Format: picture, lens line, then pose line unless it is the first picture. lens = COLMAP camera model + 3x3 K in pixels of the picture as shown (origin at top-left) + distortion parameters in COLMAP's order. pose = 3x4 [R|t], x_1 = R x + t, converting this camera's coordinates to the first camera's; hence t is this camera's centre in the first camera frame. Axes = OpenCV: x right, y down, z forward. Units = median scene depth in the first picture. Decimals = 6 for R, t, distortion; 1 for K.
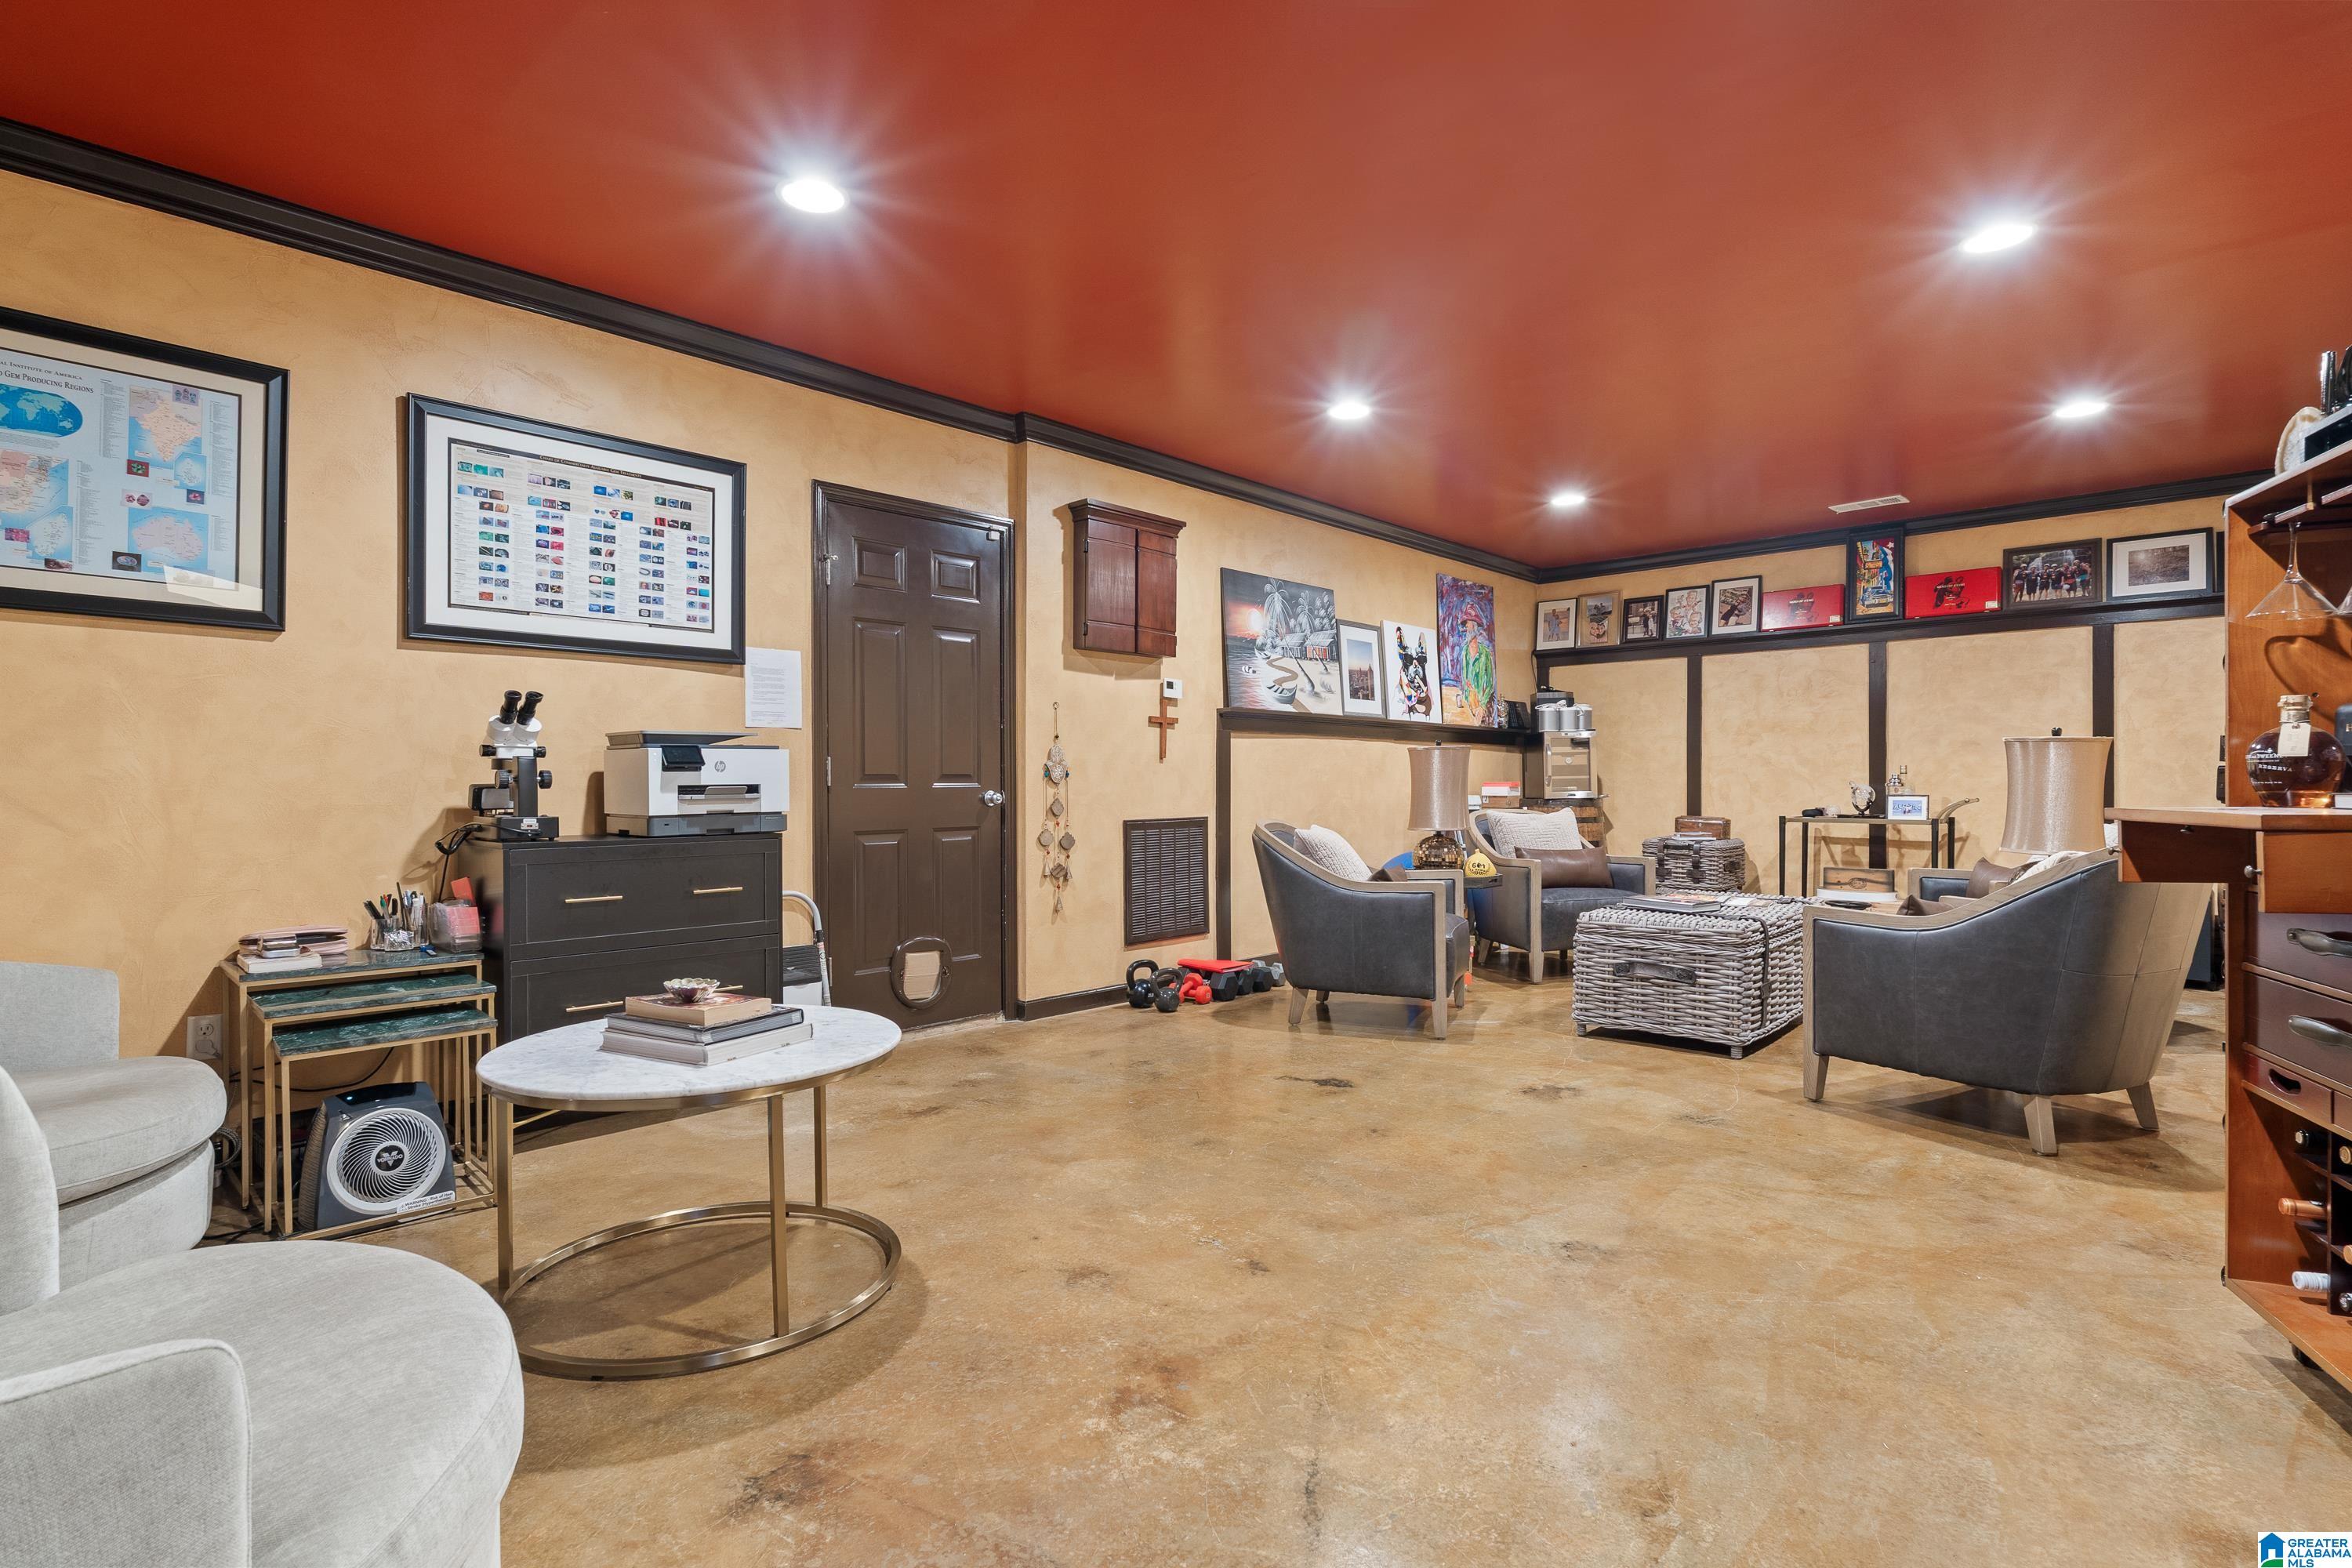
lens RADIAL K [[1221.3, 0, 1173.9], [0, 1221.3, 776.1], [0, 0, 1]] dist [-0.002657, 0.000635]
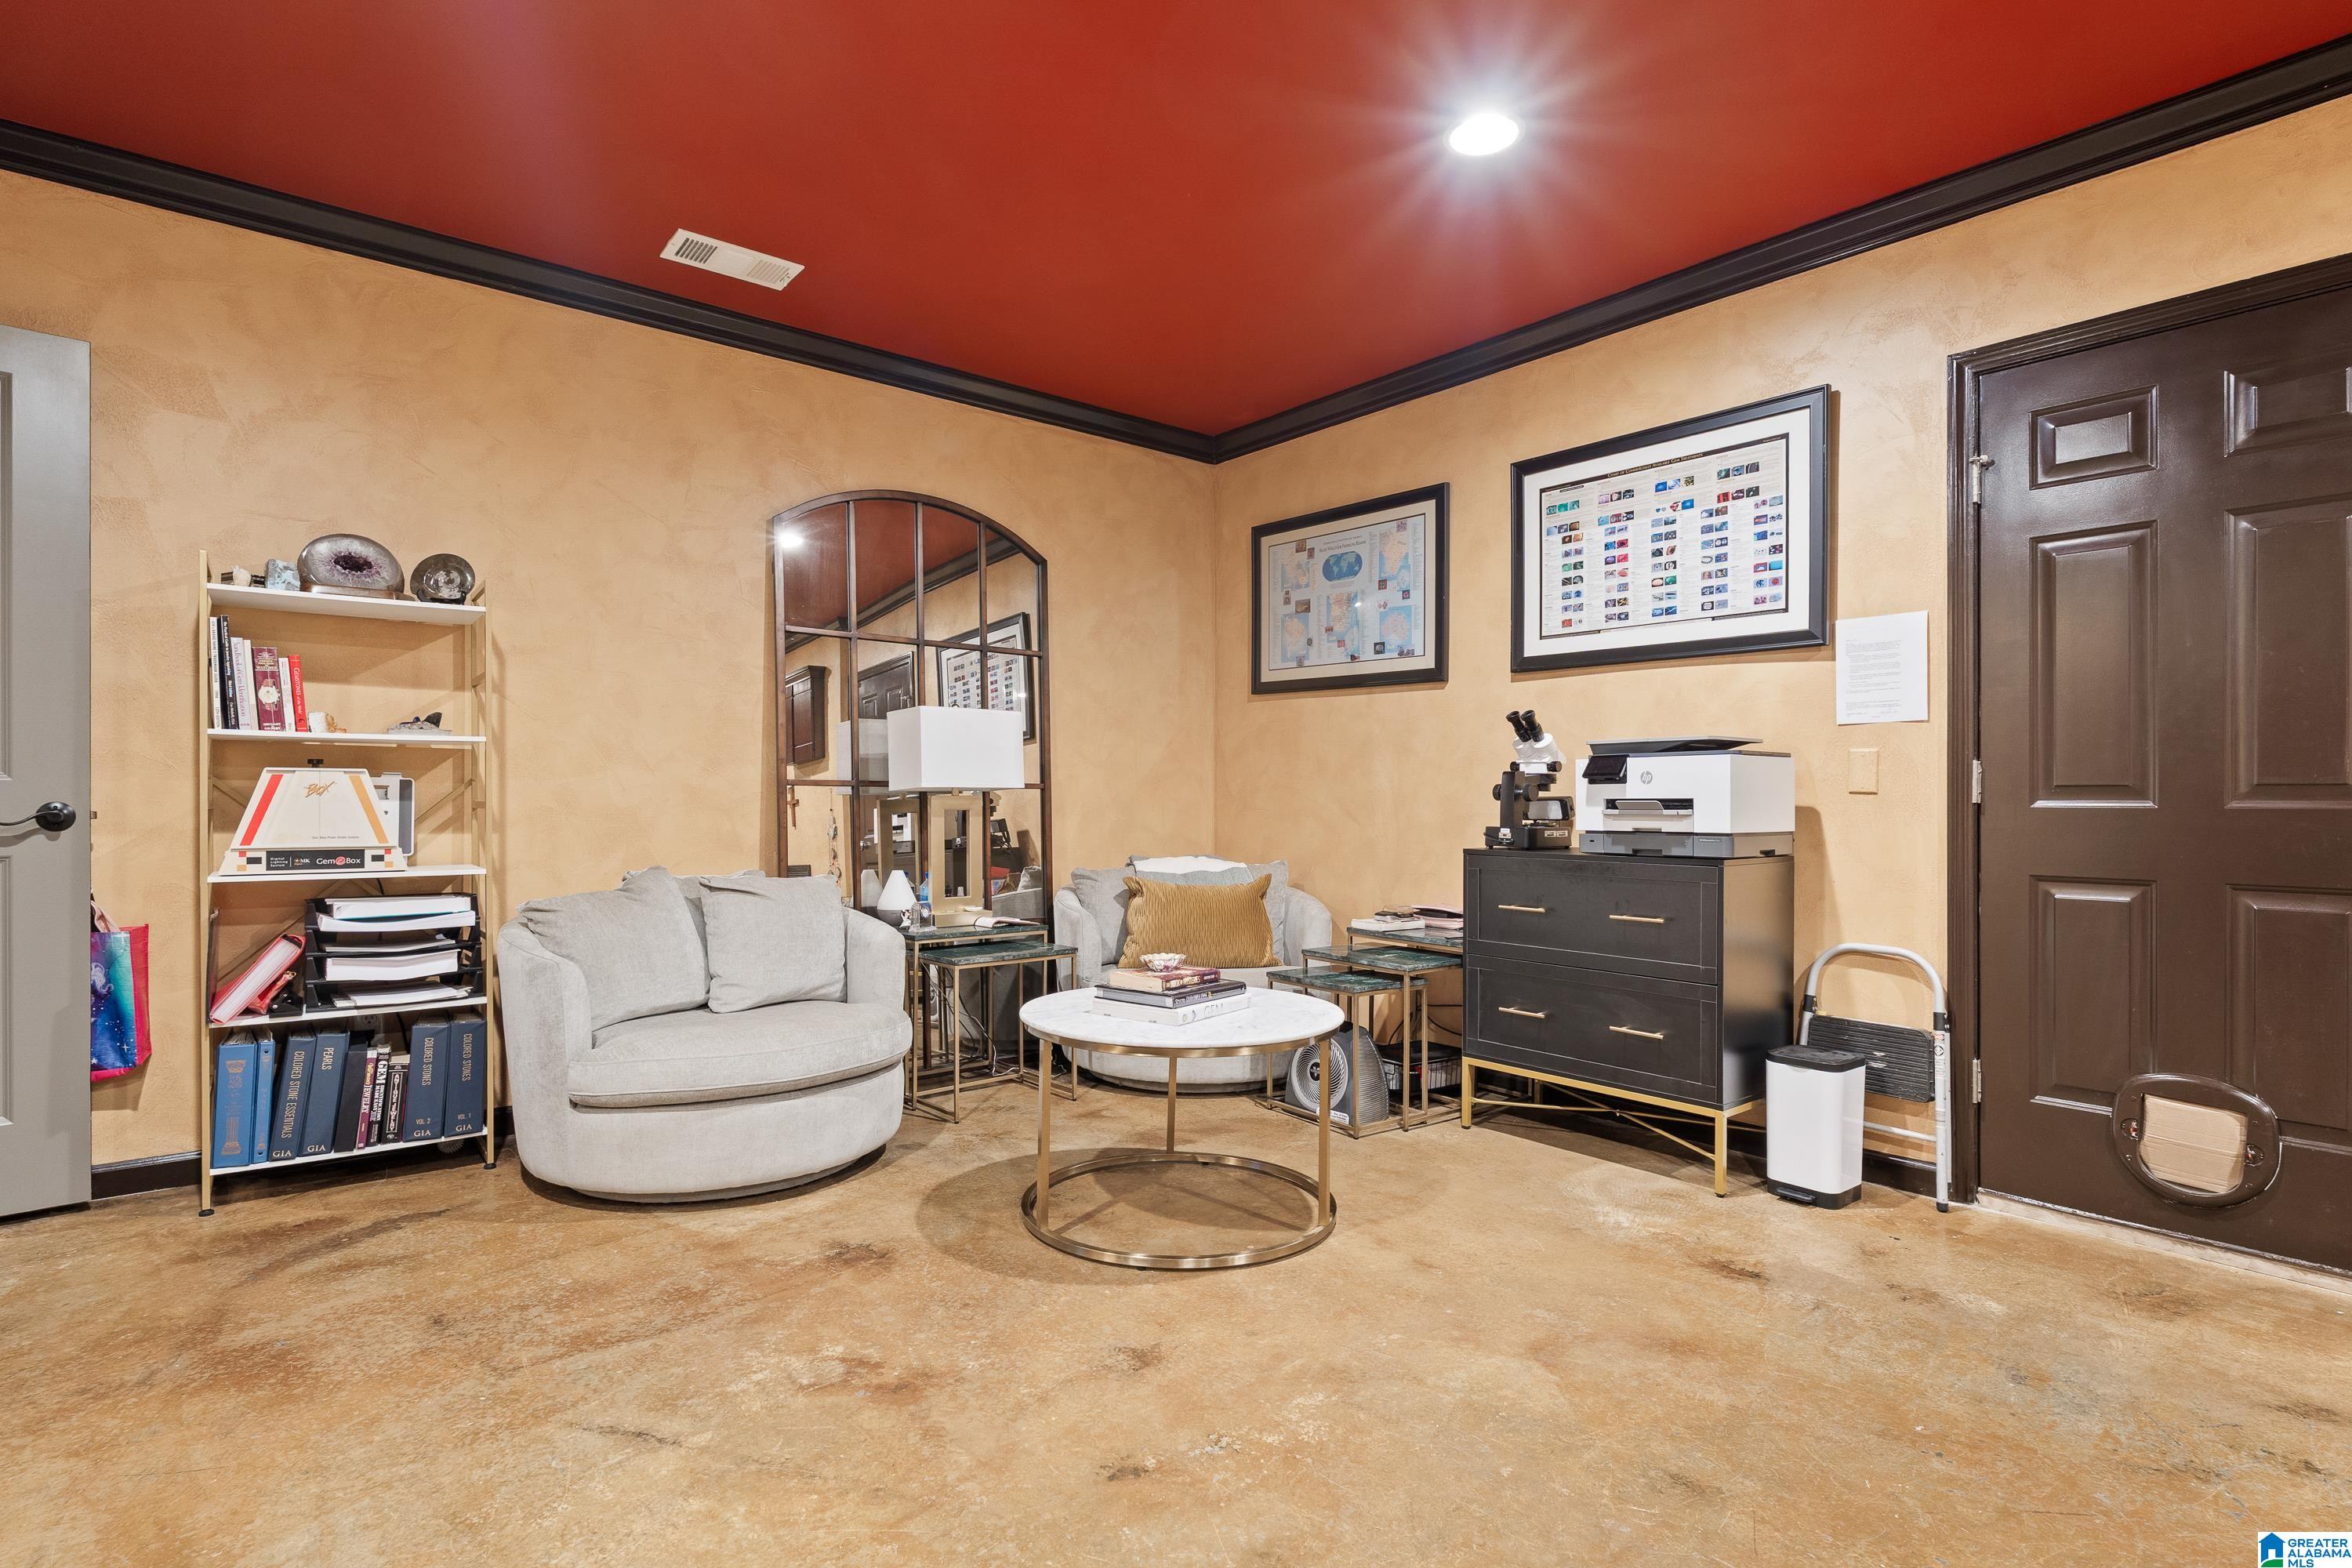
lens RADIAL K [[1221.3, 0, 1173.7], [0, 1221.3, 798.1], [0, 0, 1]] dist [-0.002657, 0.000635]
pose [[-0.183525, 0.004739, -0.983004, 0.559862], [0.001023, 0.999989, 0.004629, 0.002329], [0.983014, -0.000156, -0.183528, 0.848734]]
